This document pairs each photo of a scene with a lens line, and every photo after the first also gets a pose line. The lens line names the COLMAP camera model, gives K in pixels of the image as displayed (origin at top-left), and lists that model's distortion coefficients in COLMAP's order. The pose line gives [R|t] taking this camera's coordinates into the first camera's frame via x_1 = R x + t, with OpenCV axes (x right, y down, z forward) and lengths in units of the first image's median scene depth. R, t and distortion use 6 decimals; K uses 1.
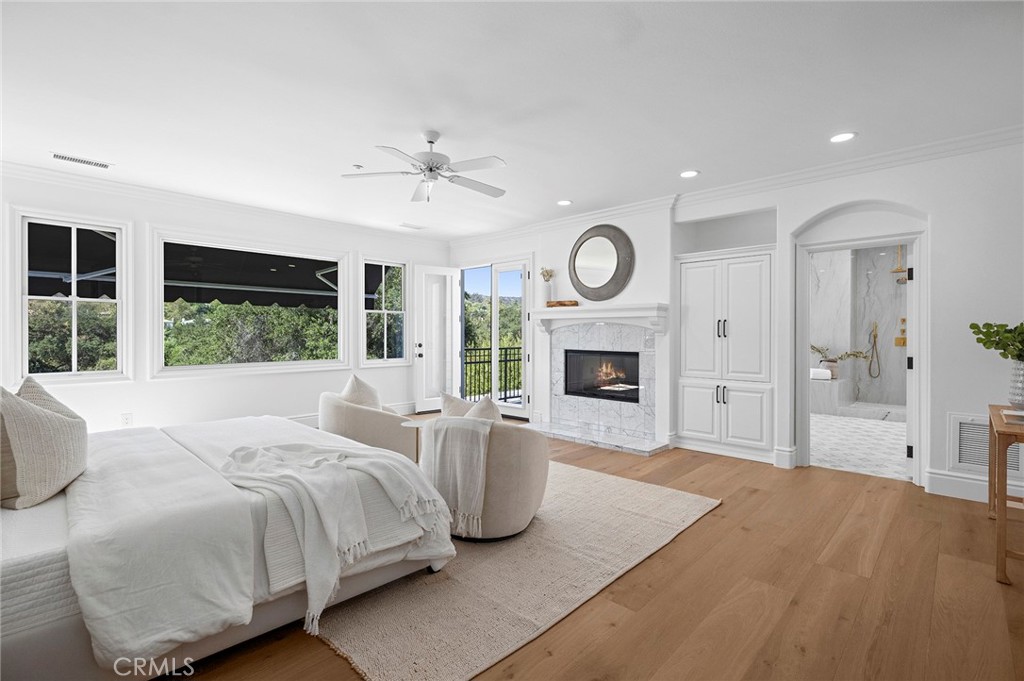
lens RADIAL K [[469.9, 0, 512.5], [0, 469.9, 336.5], [0, 0, 1]] dist [0.001596, 0.000081]
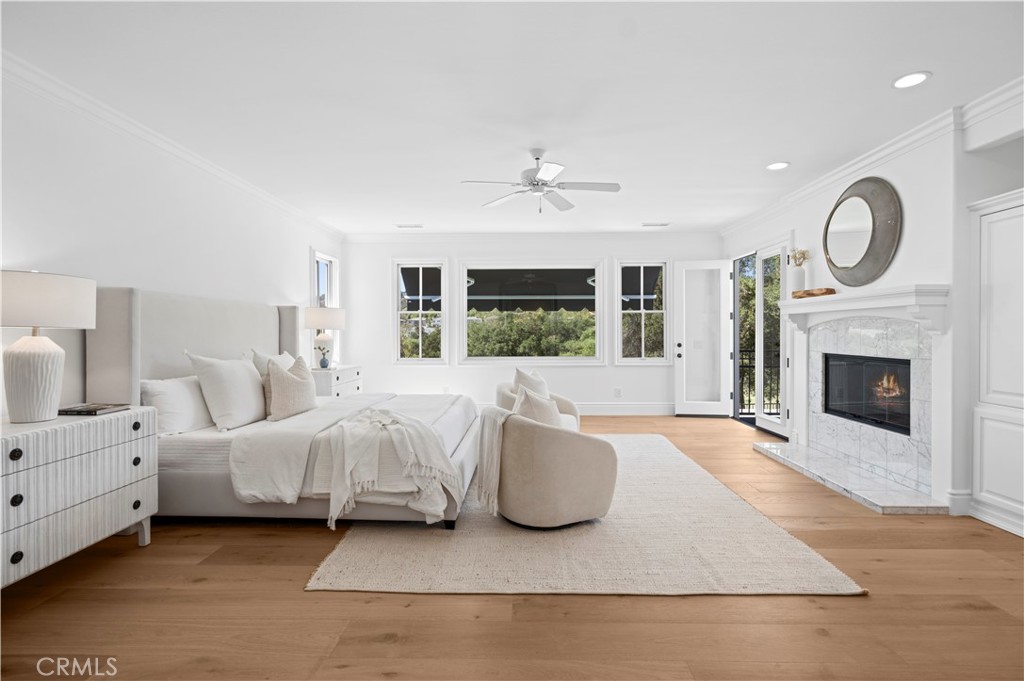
lens RADIAL K [[469.9, 0, 515.1], [0, 469.9, 337.2], [0, 0, 1]] dist [0.001596, 0.000081]
pose [[0.676593, 0.002529, -0.736353, 0.378093], [-0.000973, 0.999996, 0.002540, 0.000705], [0.736357, -0.001002, 0.676593, 0.137013]]
